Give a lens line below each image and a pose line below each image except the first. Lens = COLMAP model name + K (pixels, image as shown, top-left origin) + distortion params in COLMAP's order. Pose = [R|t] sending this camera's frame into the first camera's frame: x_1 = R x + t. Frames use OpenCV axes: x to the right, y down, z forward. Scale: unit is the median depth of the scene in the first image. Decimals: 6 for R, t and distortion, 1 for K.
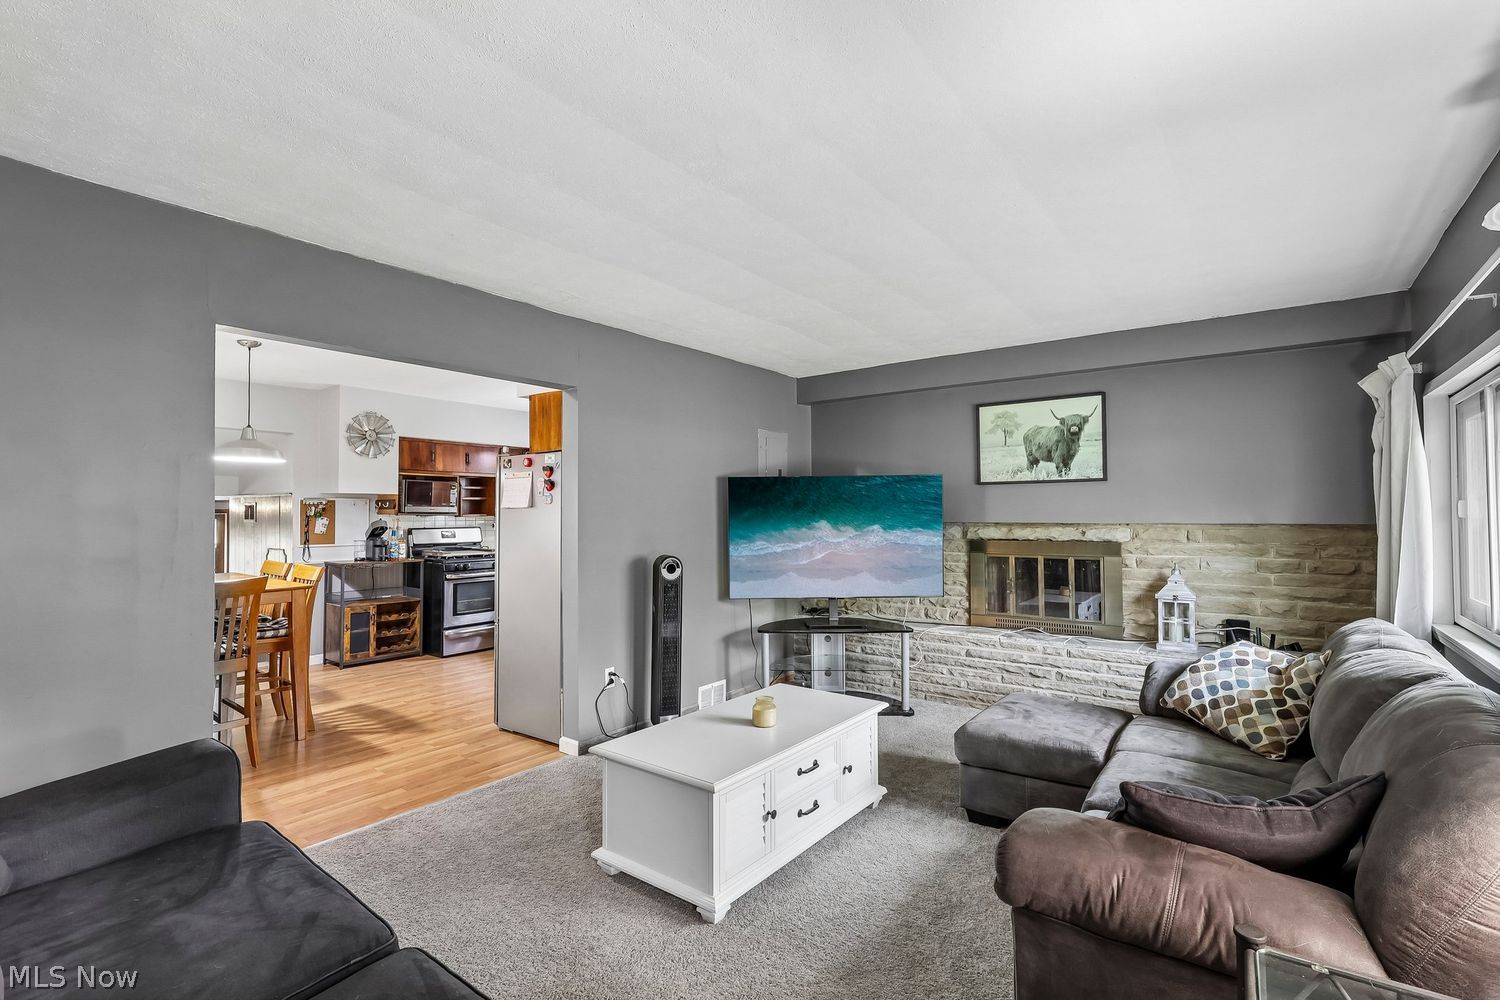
lens RADIAL K [[700.2, 0, 743.8], [0, 700.2, 499.2], [0, 0, 1]] dist [-0.006755, 0.001034]
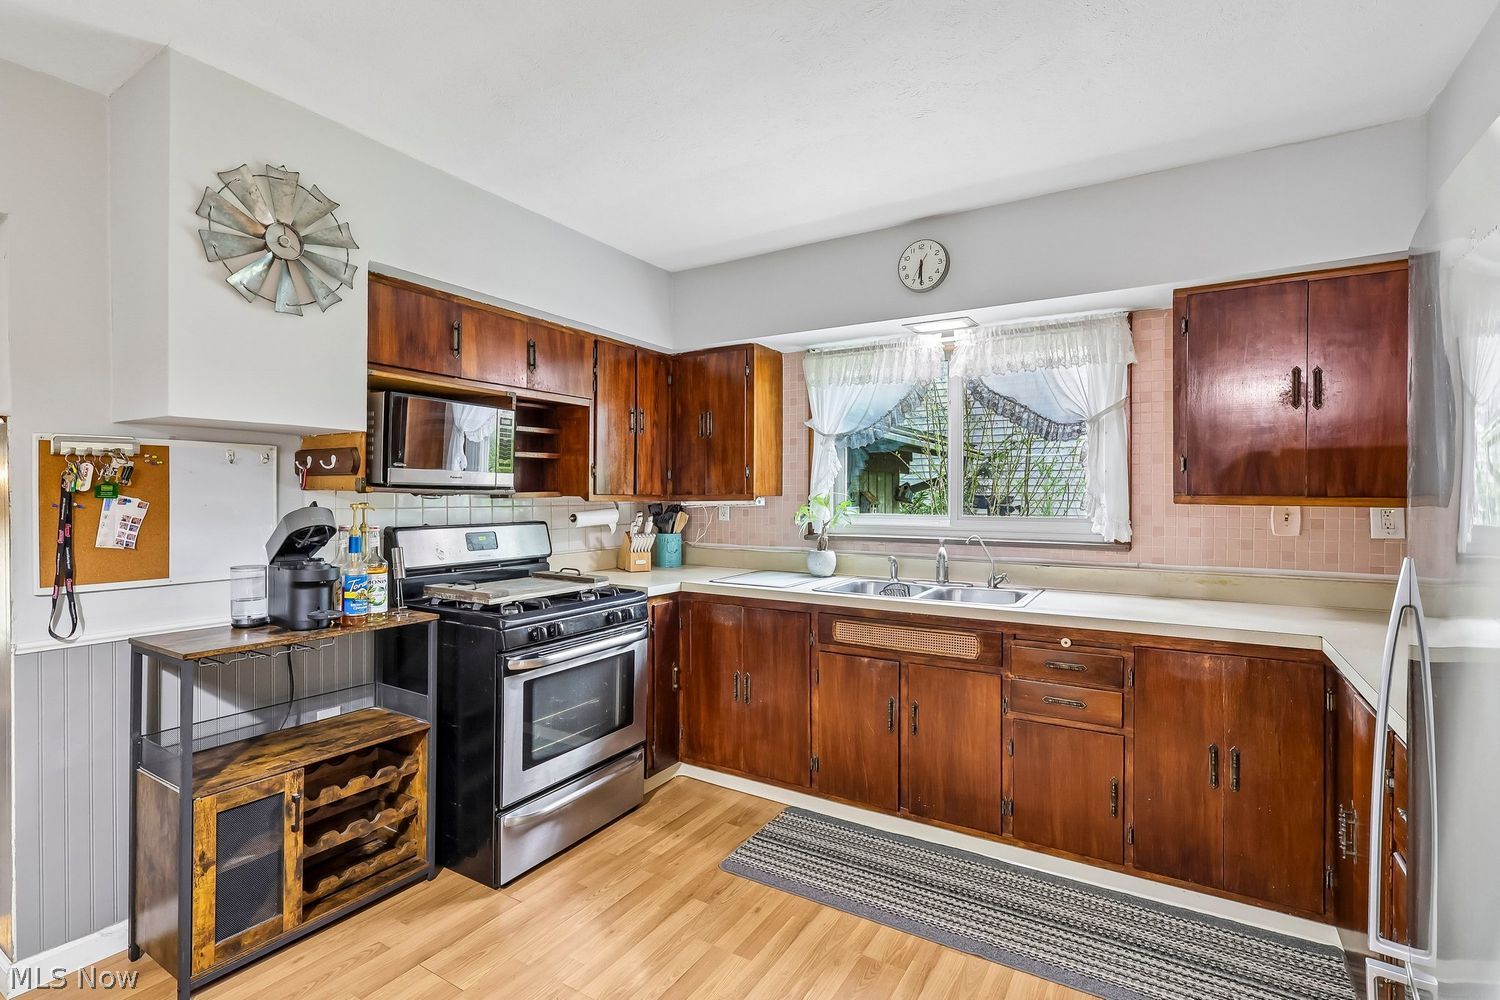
lens RADIAL K [[700.2, 0, 743.8], [0, 700.2, 499.2], [0, 0, 1]] dist [-0.006755, 0.001034]
pose [[0.994779, 0.005540, 0.101906, -0.345091], [-0.007958, 0.999696, 0.023335, 0.016643], [-0.101746, -0.024024, 0.994520, 0.639227]]
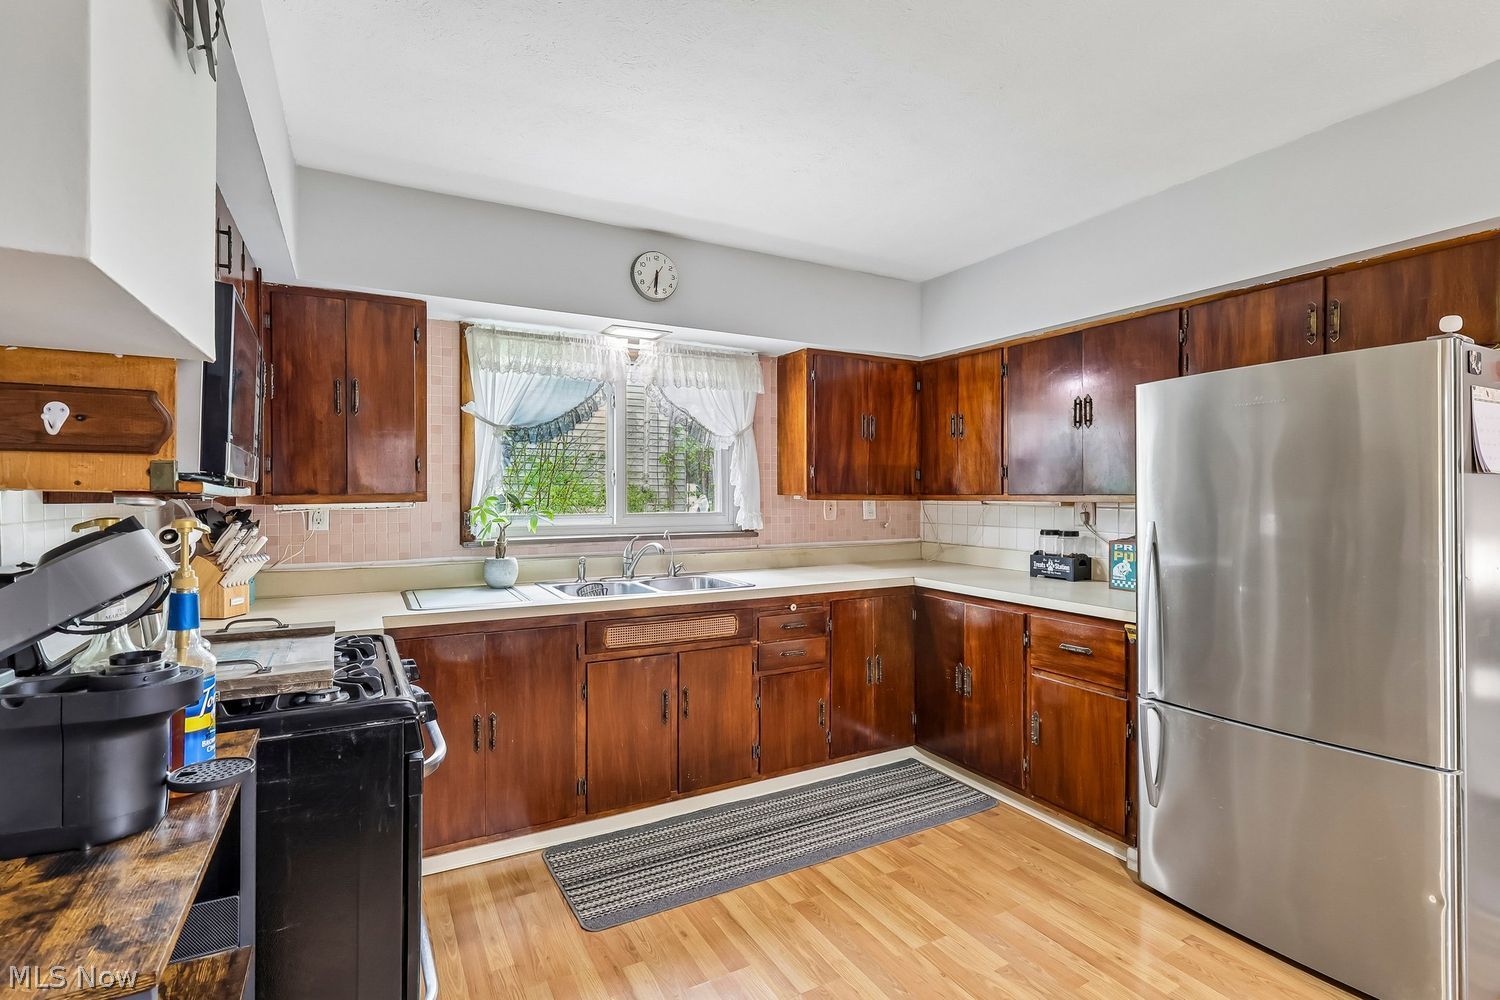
lens RADIAL K [[700.2, 0, 743.8], [0, 700.2, 499.2], [0, 0, 1]] dist [-0.006755, 0.001034]
pose [[0.398773, -0.002911, 0.917045, -0.590191], [-0.017779, 0.999782, 0.010905, 0.020771], [-0.916877, -0.020653, 0.398634, 0.826793]]
